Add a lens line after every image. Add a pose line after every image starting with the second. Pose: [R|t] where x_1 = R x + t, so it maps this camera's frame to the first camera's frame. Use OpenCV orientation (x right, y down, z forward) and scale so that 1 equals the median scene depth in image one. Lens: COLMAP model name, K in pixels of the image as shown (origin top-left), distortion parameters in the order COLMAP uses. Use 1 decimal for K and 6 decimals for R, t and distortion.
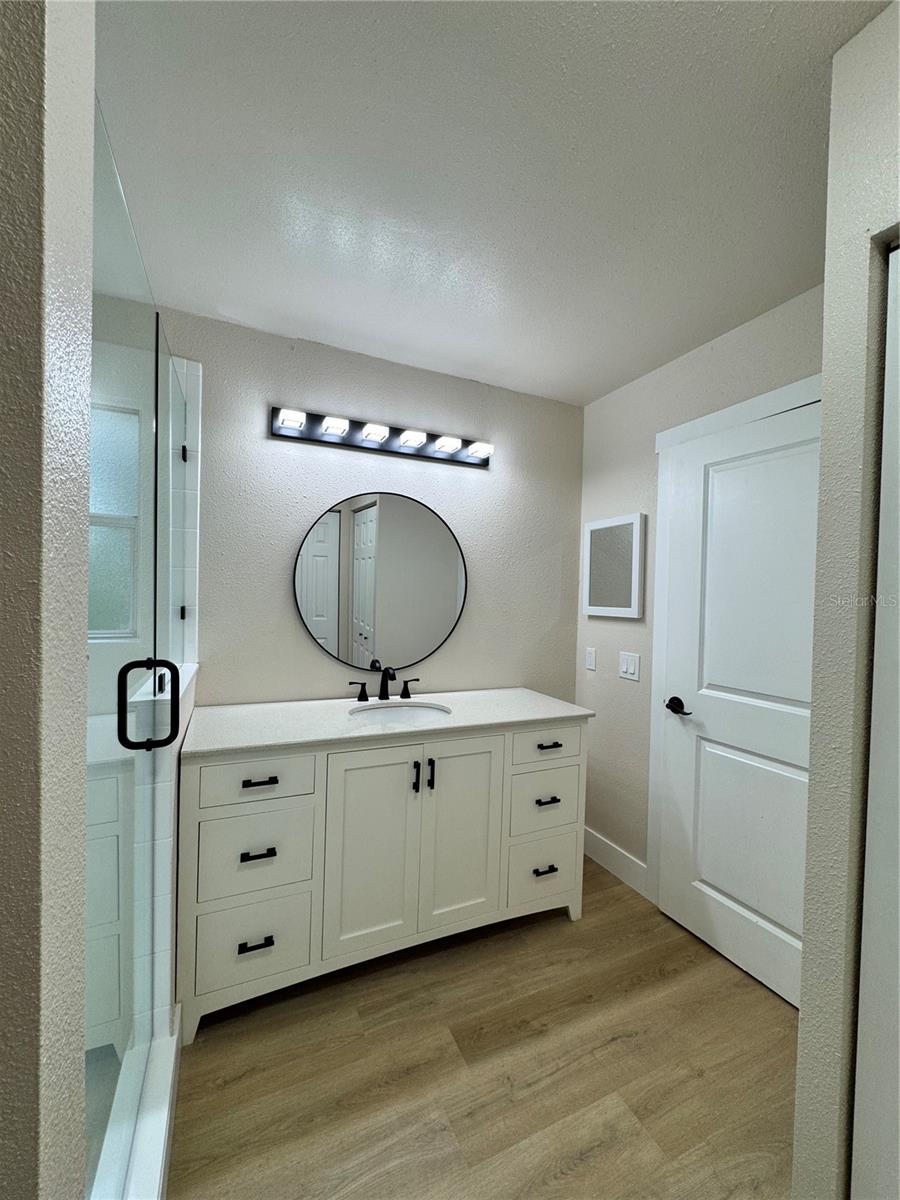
lens RADIAL K [[479.0, 0, 448.4], [0, 479.0, 601.5], [0, 0, 1]] dist [-0.002342, 0.000294]
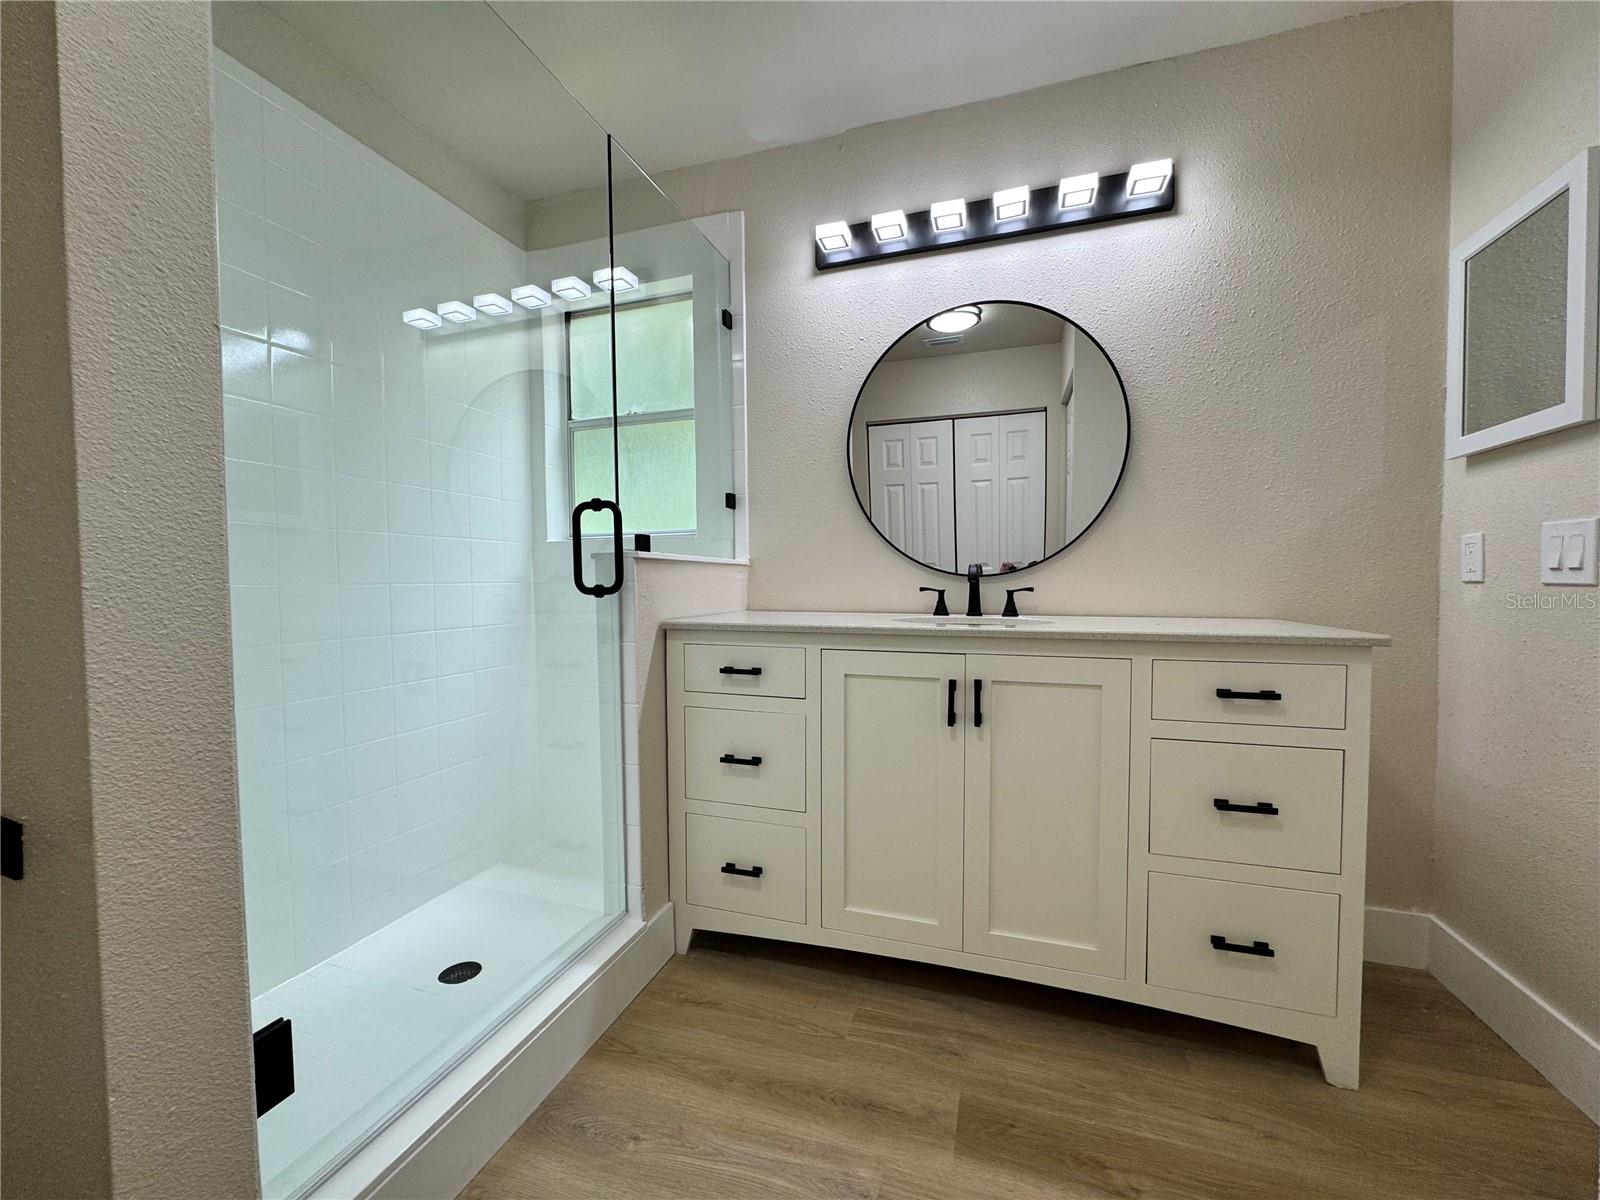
lens RADIAL K [[636.7, 0, 801.2], [0, 636.7, 603.8], [0, 0, 1]] dist [-0.000851, -0.000049]
pose [[0.733214, -0.008077, -0.679950, 0.368874], [0.015418, 0.999870, 0.004748, 0.228391], [0.679823, -0.013965, 0.733243, 0.244017]]
